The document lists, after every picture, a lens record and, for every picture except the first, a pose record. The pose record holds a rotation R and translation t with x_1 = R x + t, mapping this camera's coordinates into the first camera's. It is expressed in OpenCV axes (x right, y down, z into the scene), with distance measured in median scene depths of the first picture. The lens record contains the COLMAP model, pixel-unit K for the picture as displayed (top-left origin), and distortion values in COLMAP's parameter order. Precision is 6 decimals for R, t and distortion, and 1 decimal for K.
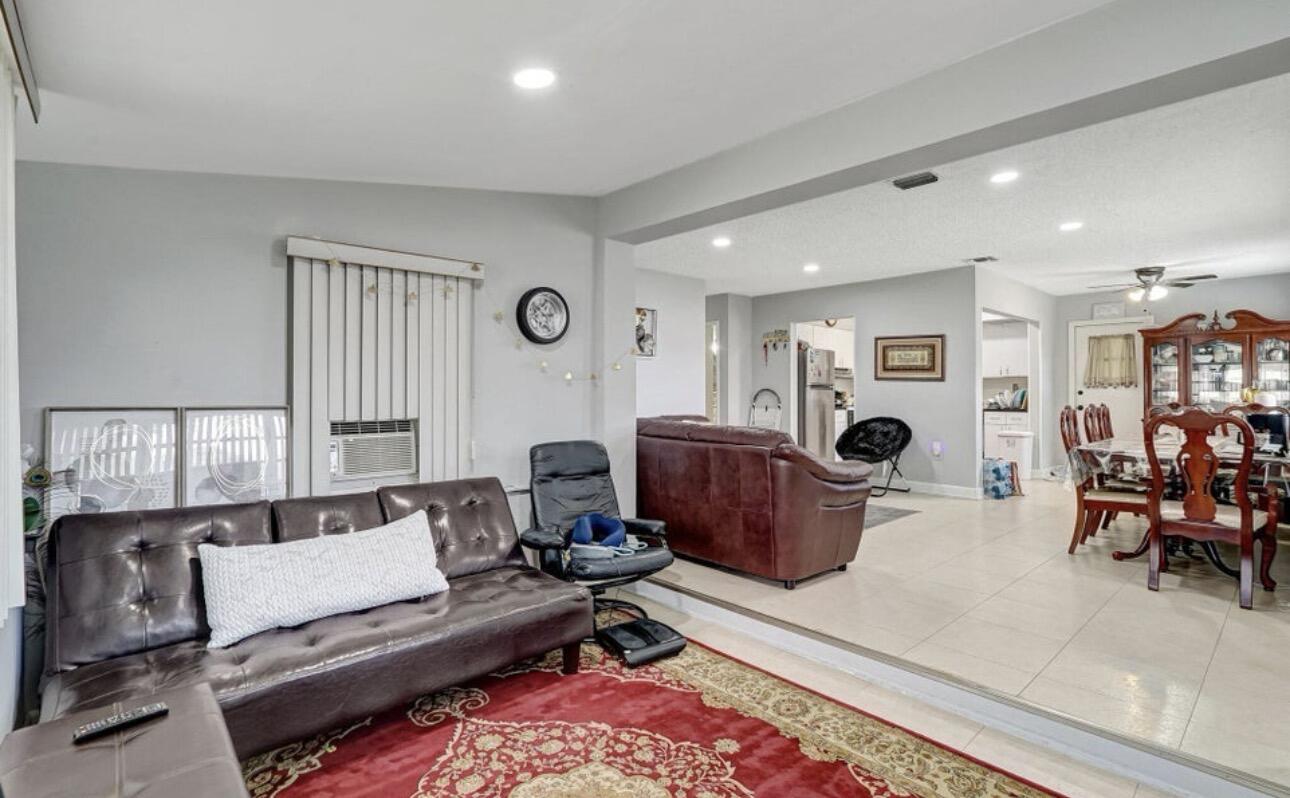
lens RADIAL K [[613.6, 0, 653.4], [0, 613.6, 390.9], [0, 0, 1]] dist [0.004628, 0.001494]
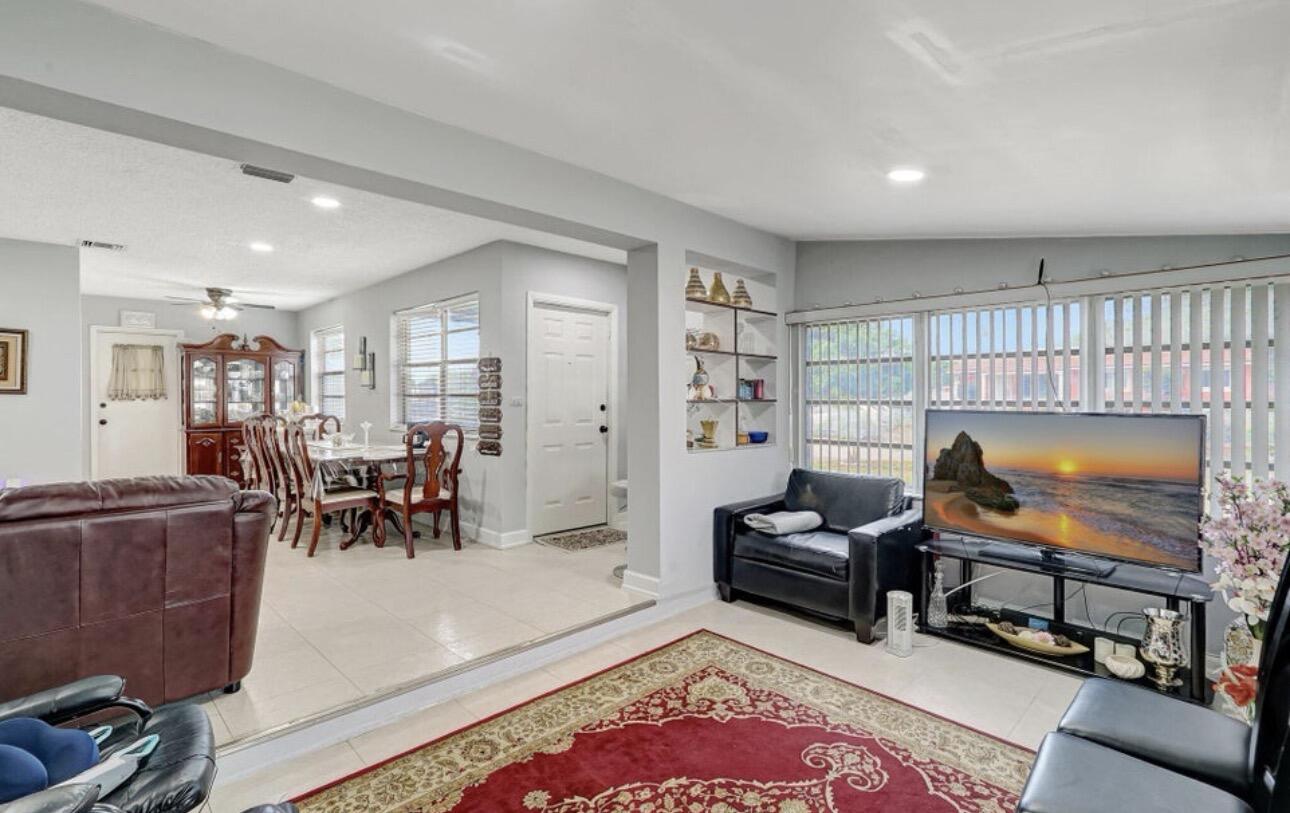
lens RADIAL K [[604.1, 0, 645.4], [0, 604.1, 399.2], [0, 0, 1]] dist [0.000682, 0.000584]
pose [[-0.026691, -0.007885, 0.999613, -0.263697], [0.002501, 0.999965, 0.007955, -0.013736], [-0.999641, 0.002712, -0.026671, 0.280859]]
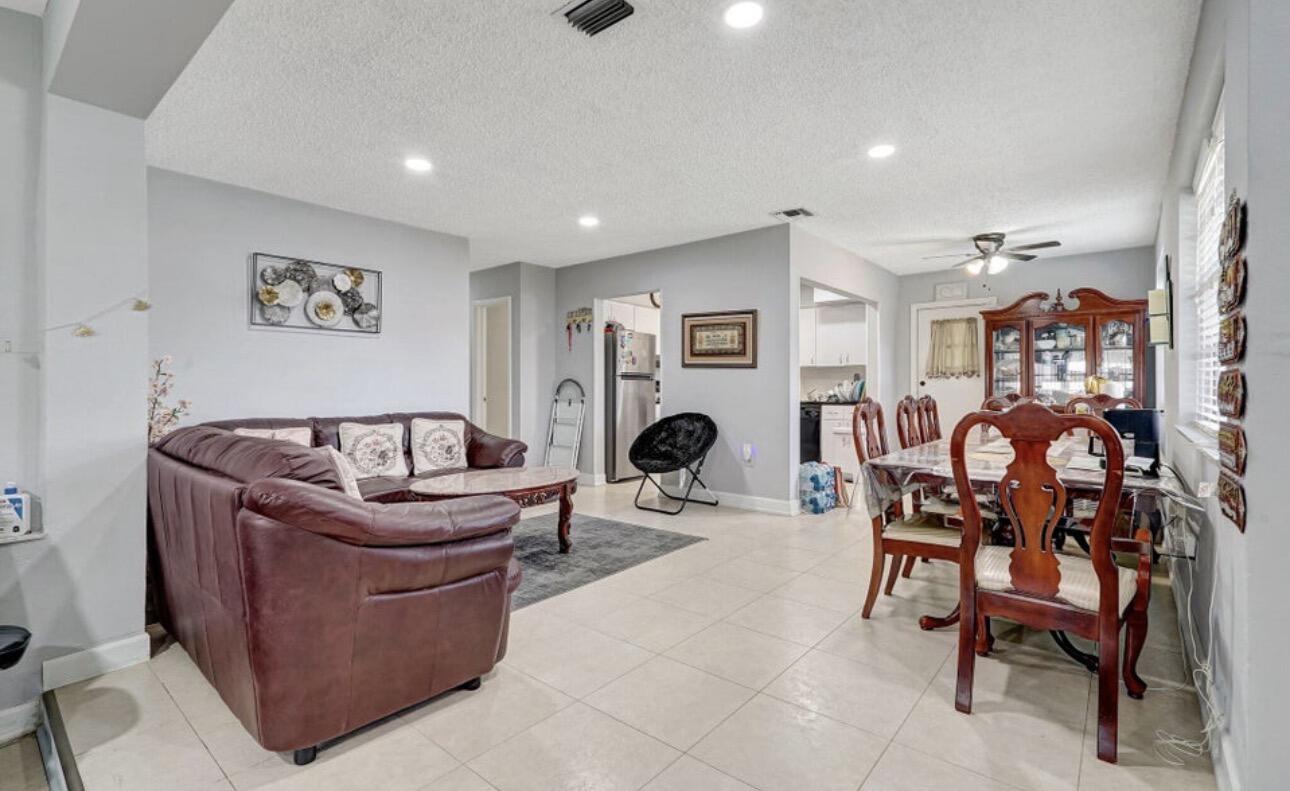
lens RADIAL K [[581.0, 0, 645.8], [0, 581.0, 390.3], [0, 0, 1]] dist [-0.002406, -0.000524]
pose [[0.992428, -0.002012, 0.122815, 0.234573], [0.001037, 0.999967, 0.008005, 0.007006], [-0.122827, -0.007817, 0.992397, 0.259574]]
